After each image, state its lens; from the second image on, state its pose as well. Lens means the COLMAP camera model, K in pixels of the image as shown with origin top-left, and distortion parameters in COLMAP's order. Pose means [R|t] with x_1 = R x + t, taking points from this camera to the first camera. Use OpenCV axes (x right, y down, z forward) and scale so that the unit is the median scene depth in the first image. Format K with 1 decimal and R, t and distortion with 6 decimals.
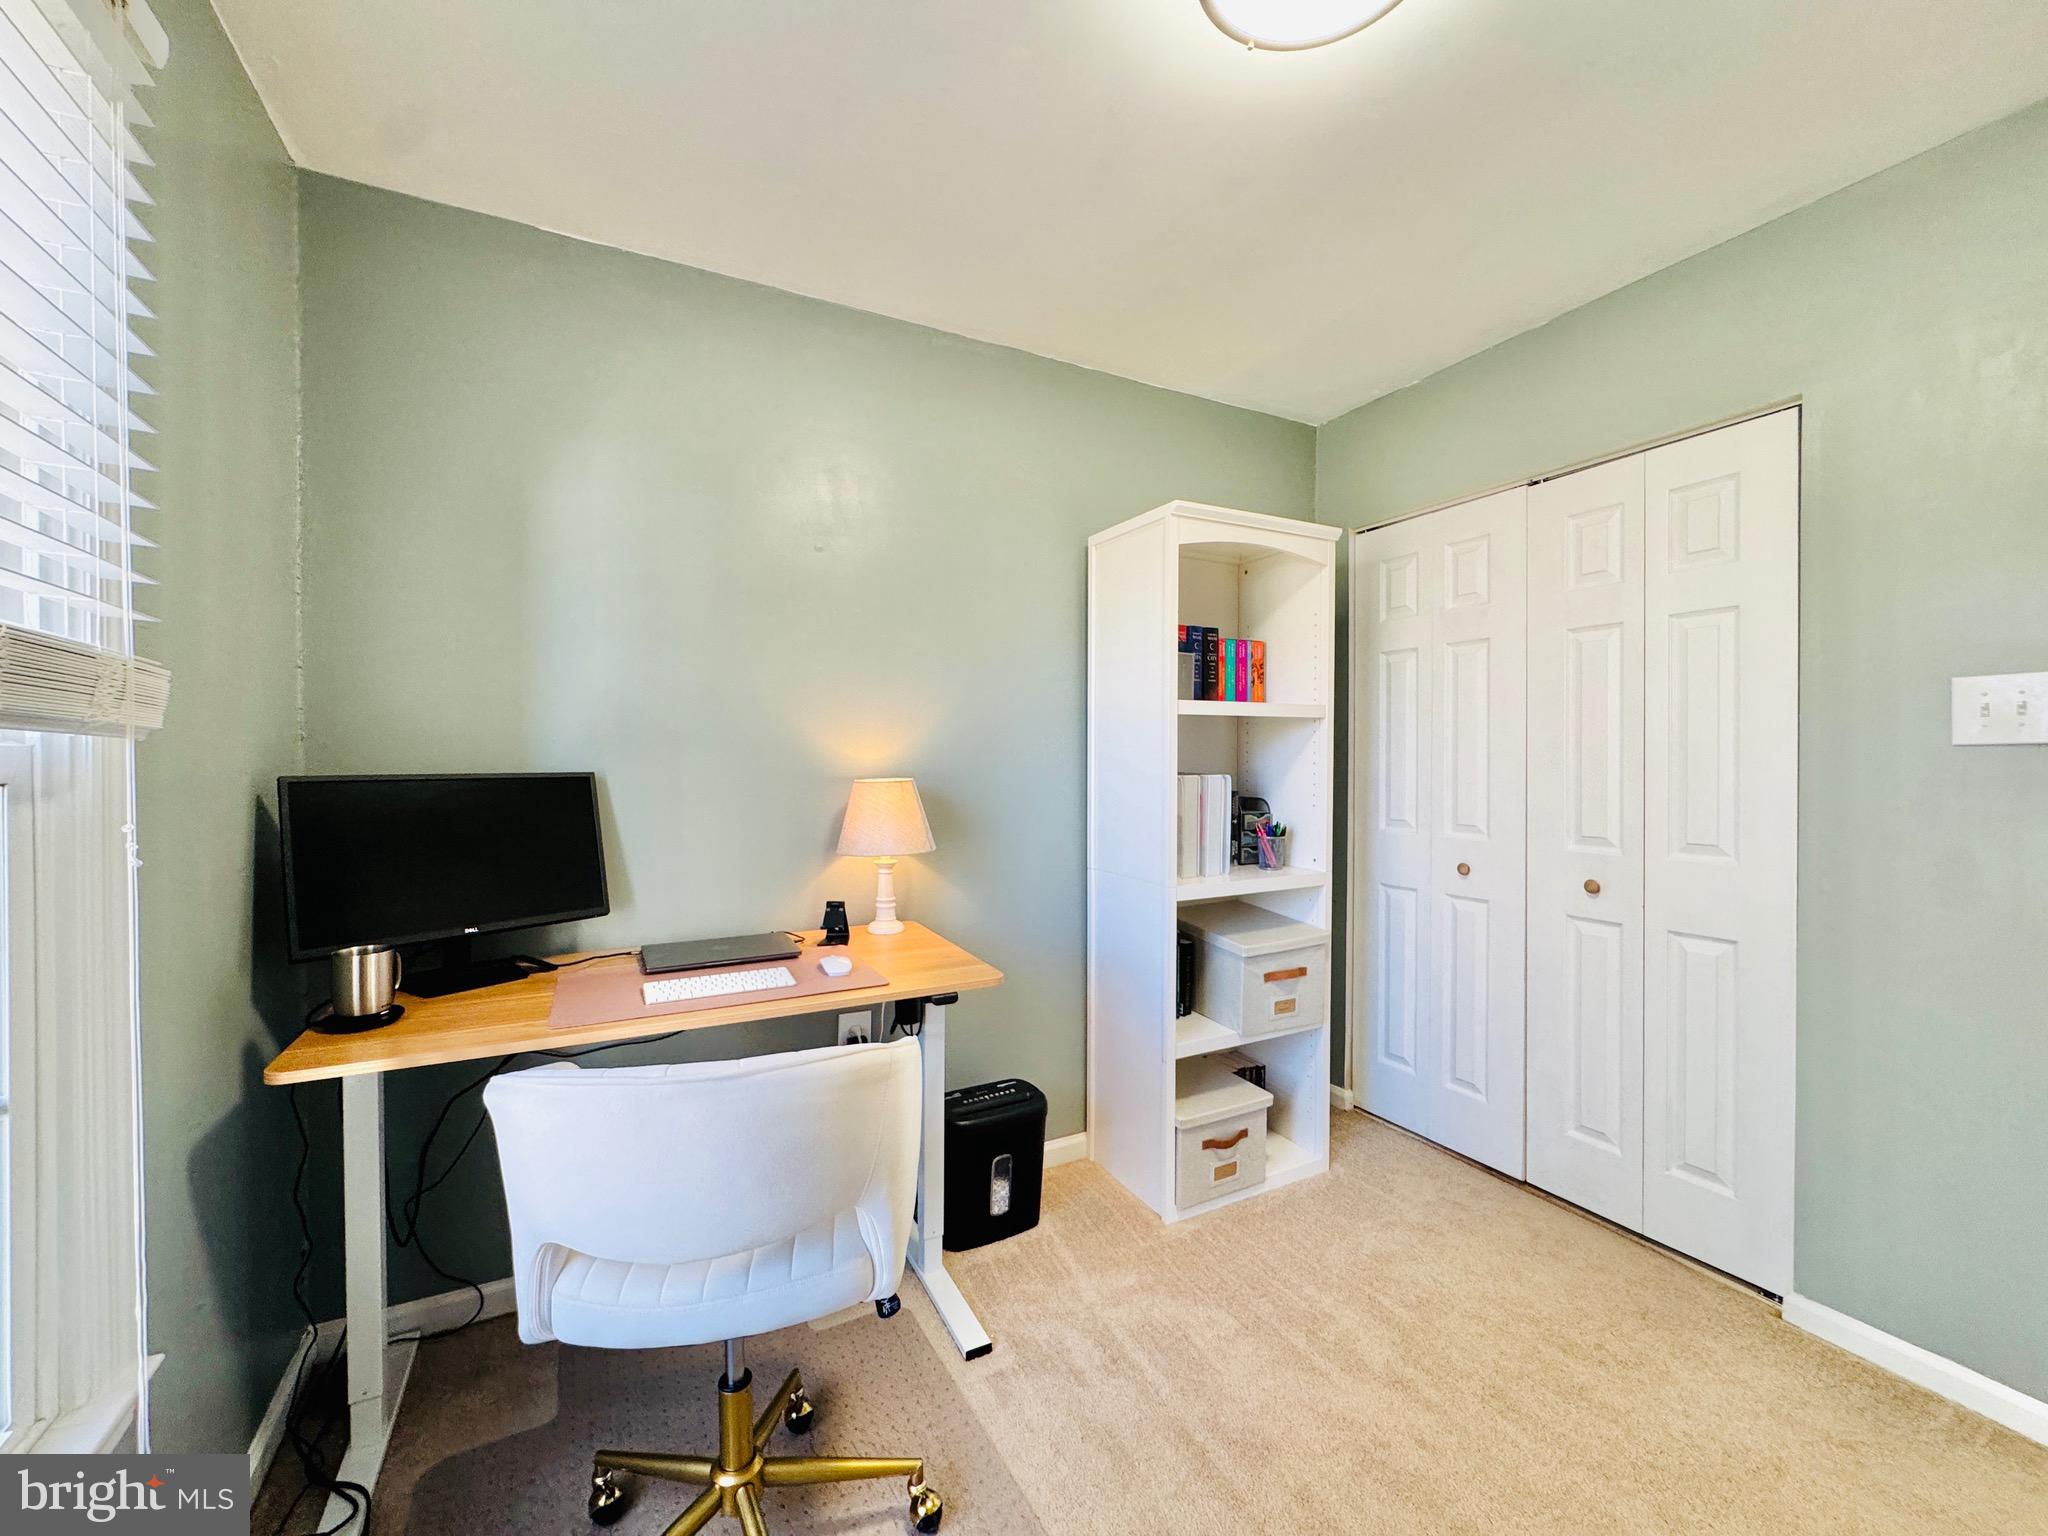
lens RADIAL K [[813.5, 0, 1024.0], [0, 813.5, 768.0], [0, 0, 1]] dist [-0.001994, 0.000620]
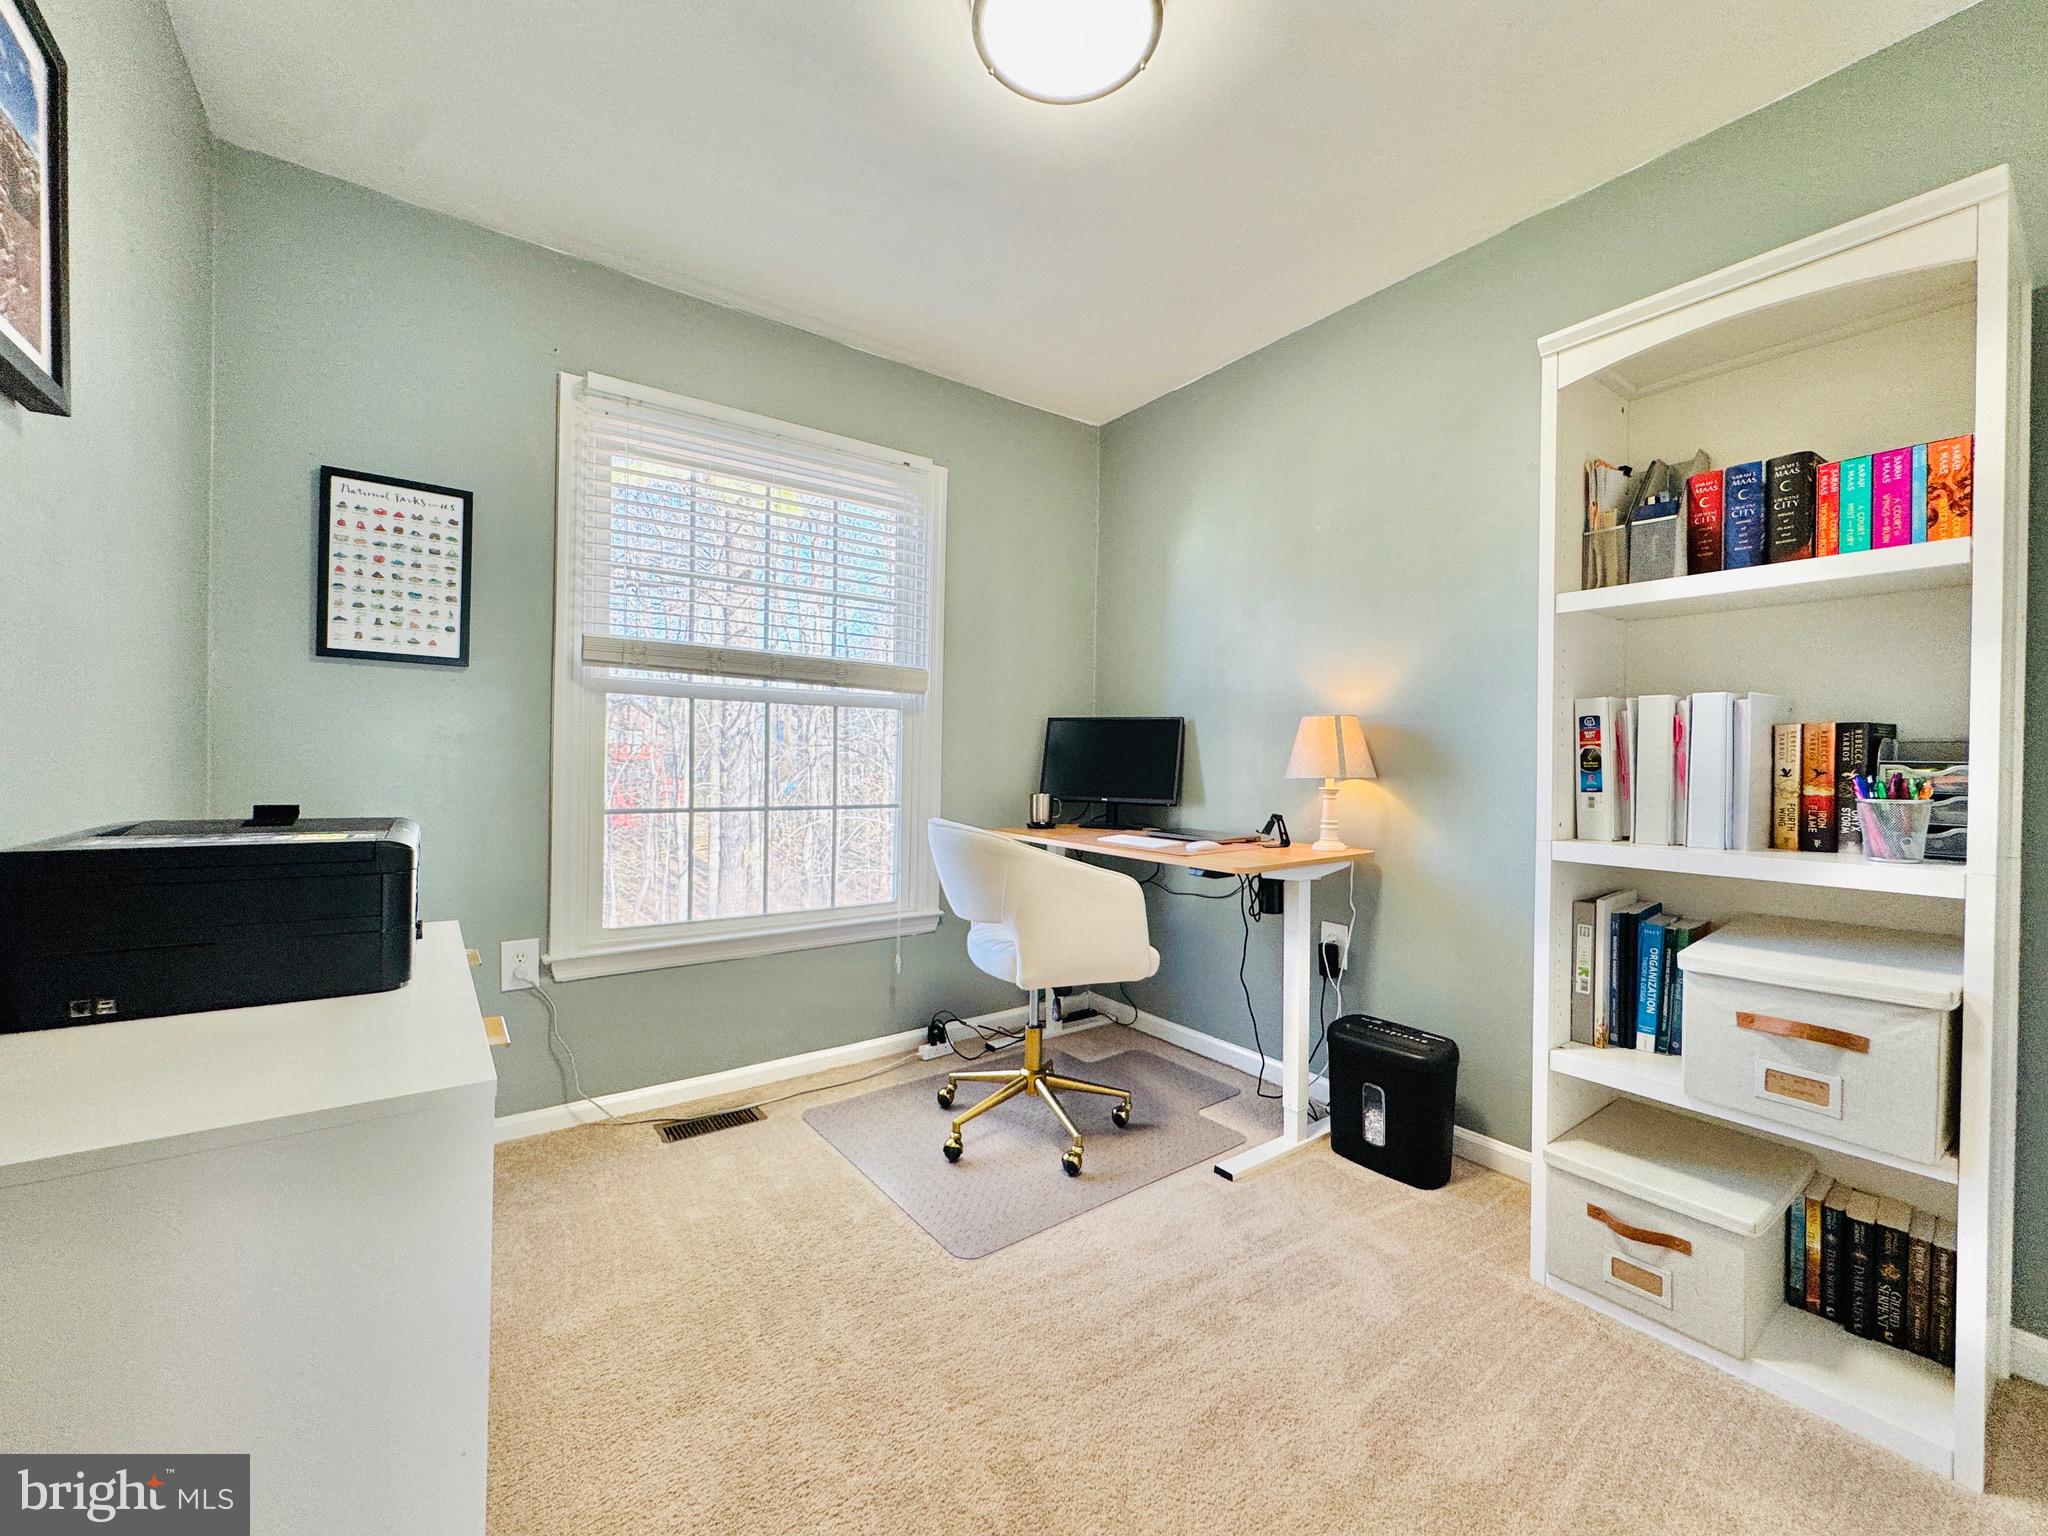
lens RADIAL K [[813.5, 0, 1024.0], [0, 813.5, 768.0], [0, 0, 1]] dist [-0.001994, 0.000620]
pose [[0.146489, 0.007874, -0.989181, 0.846985], [-0.029119, 0.999569, 0.003645, 0.086877], [0.988784, 0.028270, 0.146655, 0.390298]]
